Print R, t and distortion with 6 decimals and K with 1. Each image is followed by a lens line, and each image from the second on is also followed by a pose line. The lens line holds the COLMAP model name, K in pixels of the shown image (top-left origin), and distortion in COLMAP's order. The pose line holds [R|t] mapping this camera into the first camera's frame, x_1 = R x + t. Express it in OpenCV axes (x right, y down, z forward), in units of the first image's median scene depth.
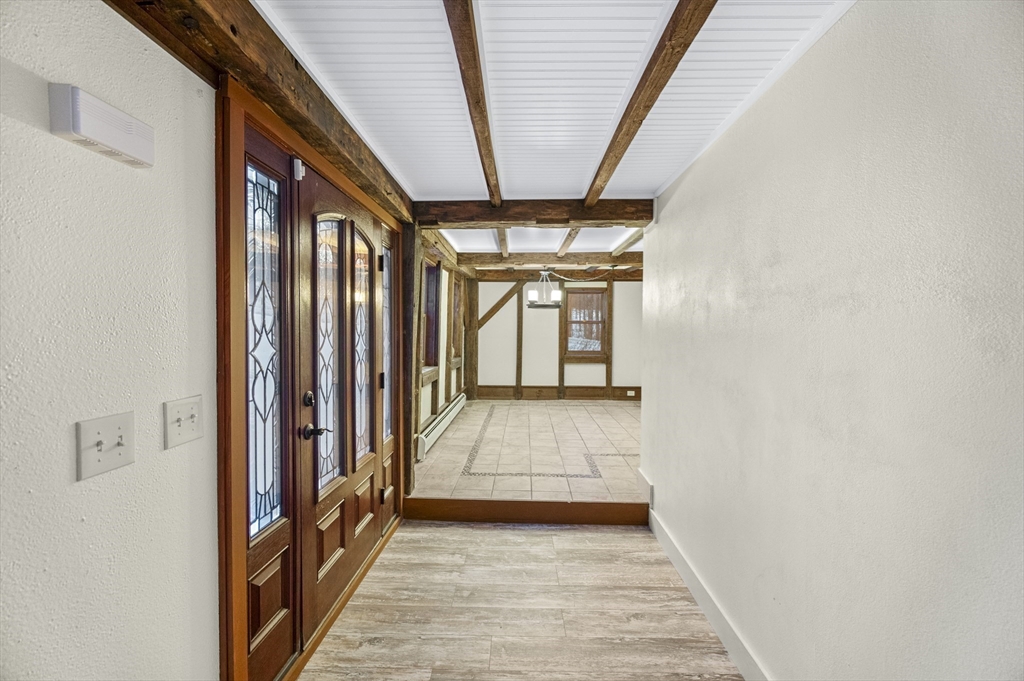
lens RADIAL K [[417.8, 0, 514.9], [0, 417.8, 341.9], [0, 0, 1]] dist [0.000208, 0.000225]
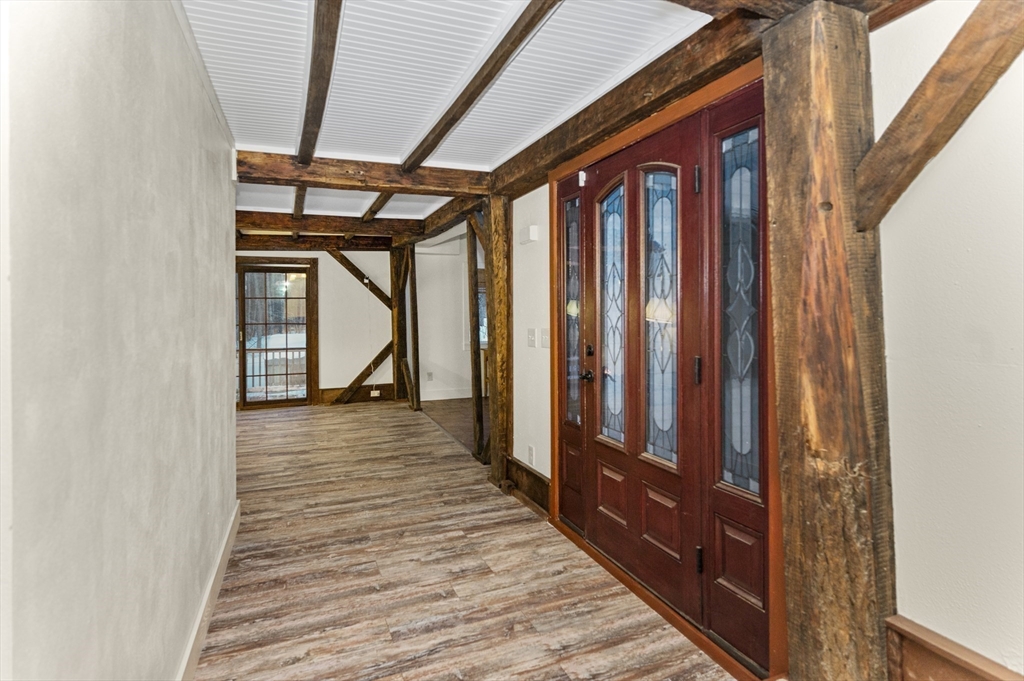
lens RADIAL K [[533.6, 0, 512.0], [0, 533.6, 329.6], [0, 0, 1]] dist [-0.002028, -0.000155]
pose [[-0.919338, 0.014902, -0.393187, 0.303829], [-0.006016, 0.998633, 0.051914, -0.007786], [0.393424, 0.050092, -0.917992, 2.058958]]
